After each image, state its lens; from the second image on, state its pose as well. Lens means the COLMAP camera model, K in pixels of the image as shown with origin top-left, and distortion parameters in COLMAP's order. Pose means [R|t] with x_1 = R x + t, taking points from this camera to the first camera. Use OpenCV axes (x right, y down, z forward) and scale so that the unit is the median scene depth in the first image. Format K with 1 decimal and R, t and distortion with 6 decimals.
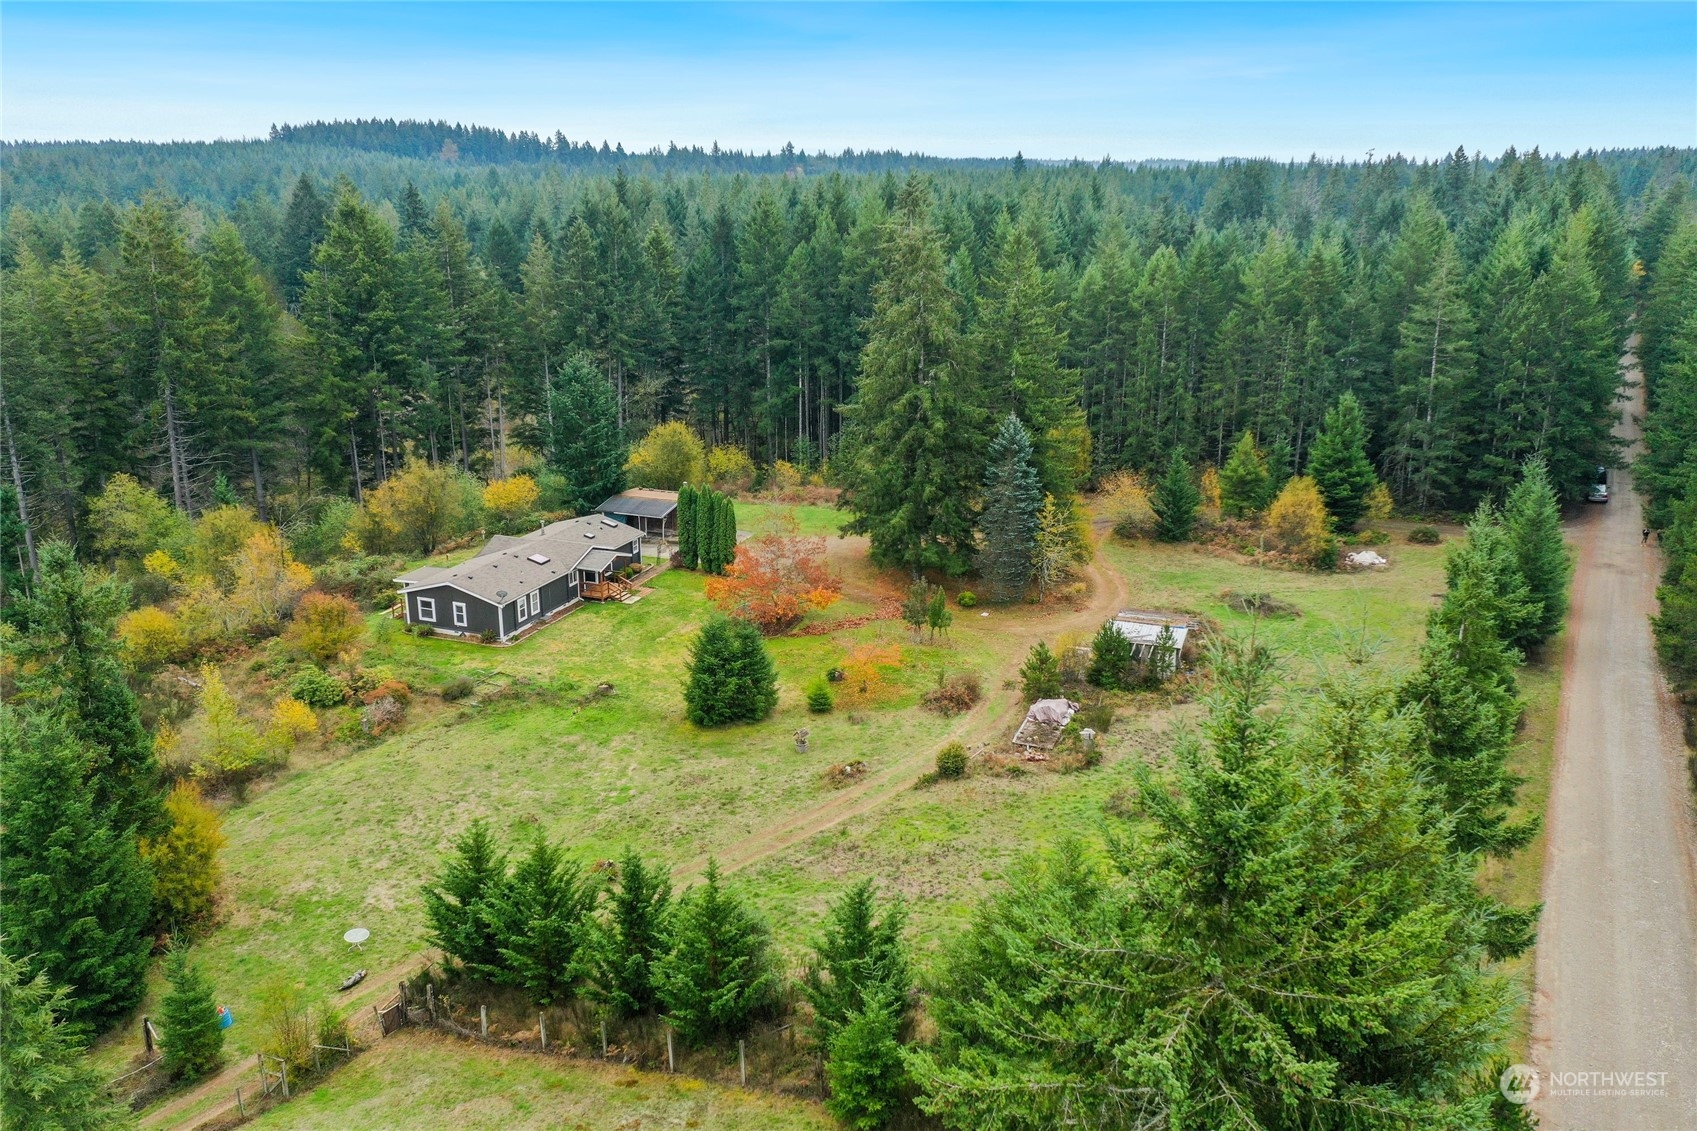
lens RADIAL K [[1330.6, 0, 848.5], [0, 1330.6, 565.5], [0, 0, 1]] dist [0.007750, 0.006063]
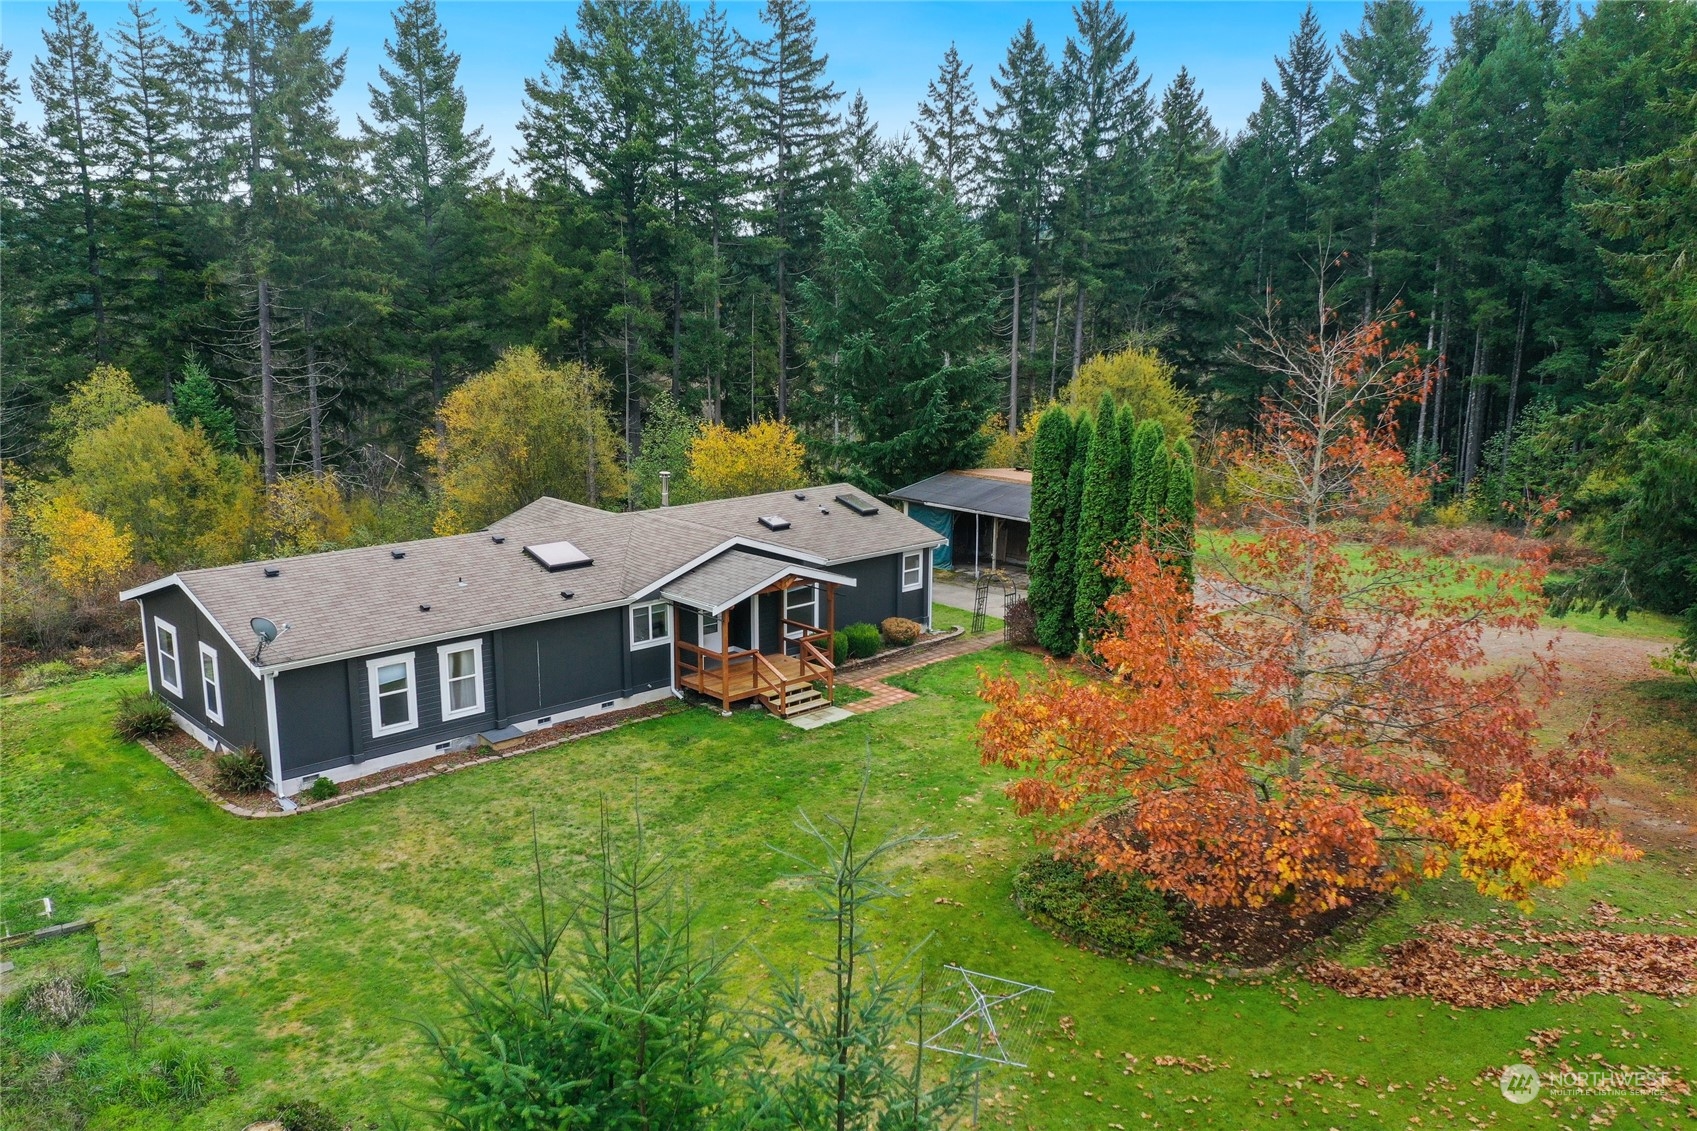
lens RADIAL K [[1330.6, 0, 848.5], [0, 1330.6, 565.5], [0, 0, 1]] dist [0.007750, 0.006063]
pose [[0.905419, 0.093608, -0.414070, -0.028700], [-0.129330, 0.989843, -0.059025, 0.007691], [0.404339, 0.106994, 0.908329, 0.714715]]
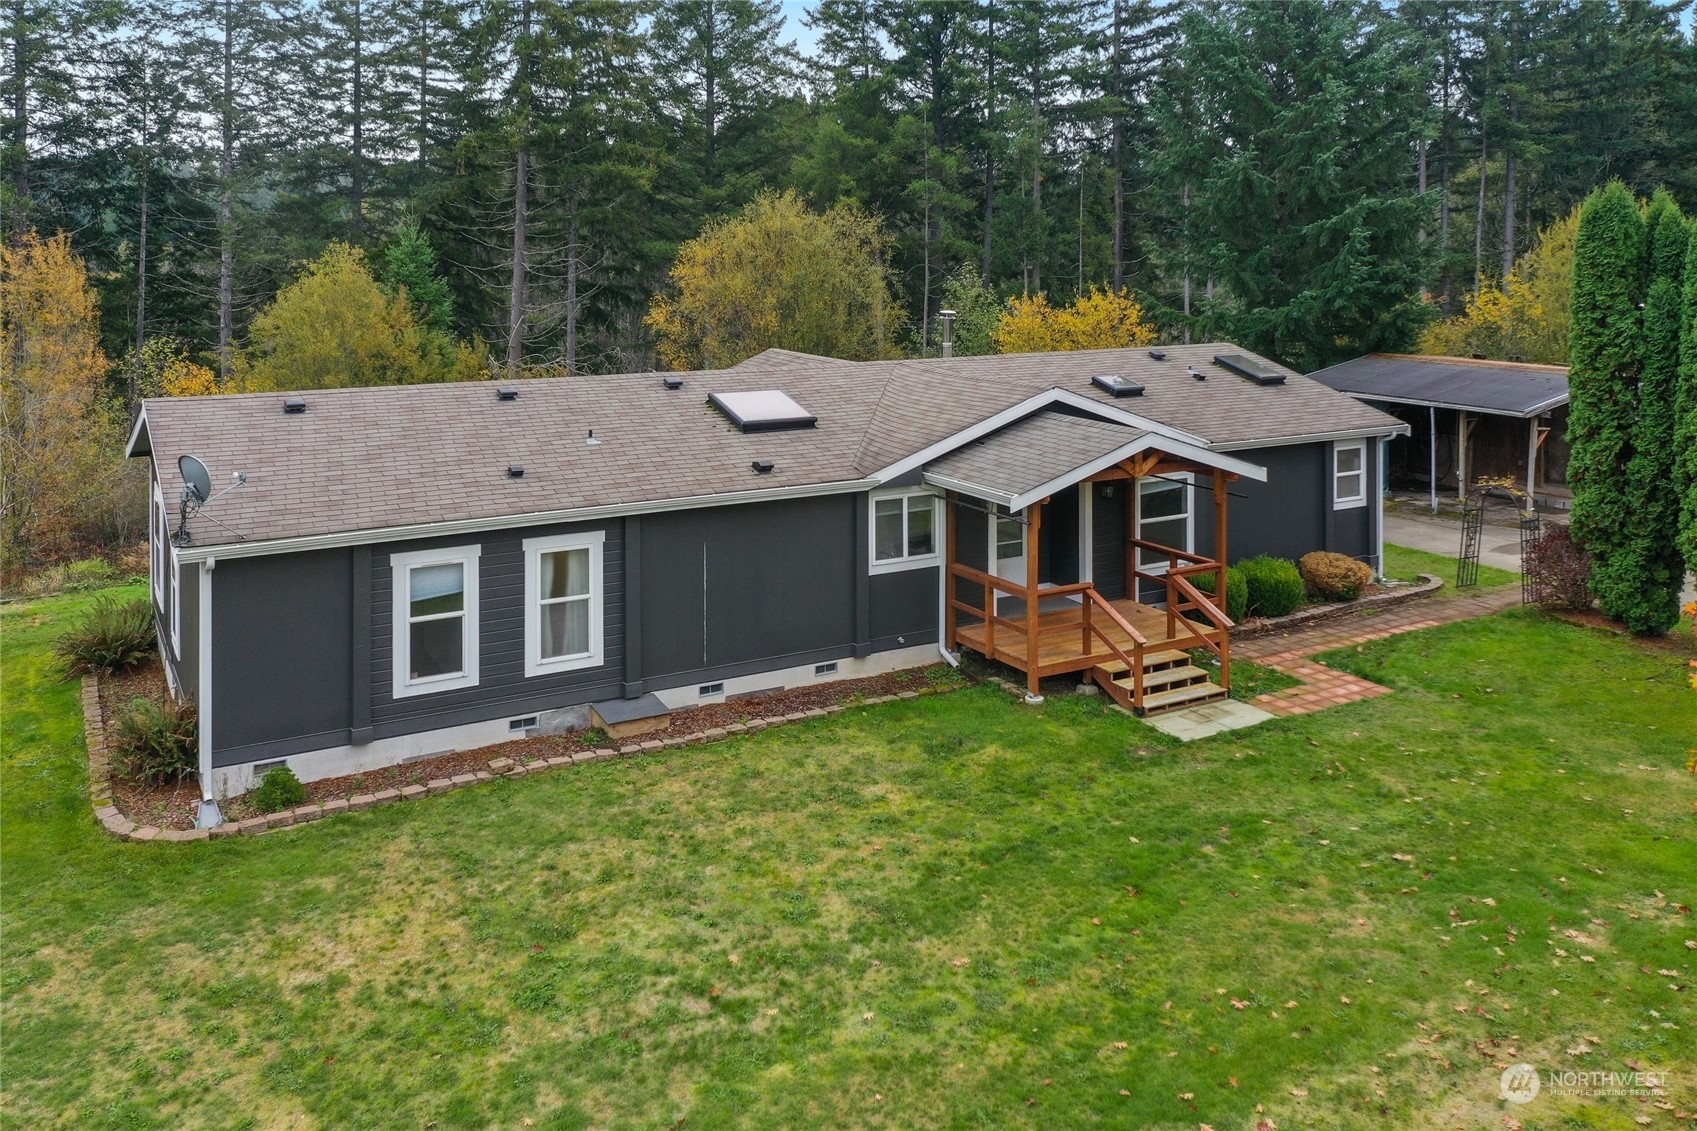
lens RADIAL K [[1404.0, 0, 850.4], [0, 1404.0, 229.2], [0, 0, 1]] dist [-0.000320, 0.004811]
pose [[0.783593, -0.004981, -0.621255, -0.087183], [-0.180313, 0.955103, -0.235088, 0.016435], [0.594533, 0.296234, 0.747513, 0.824647]]
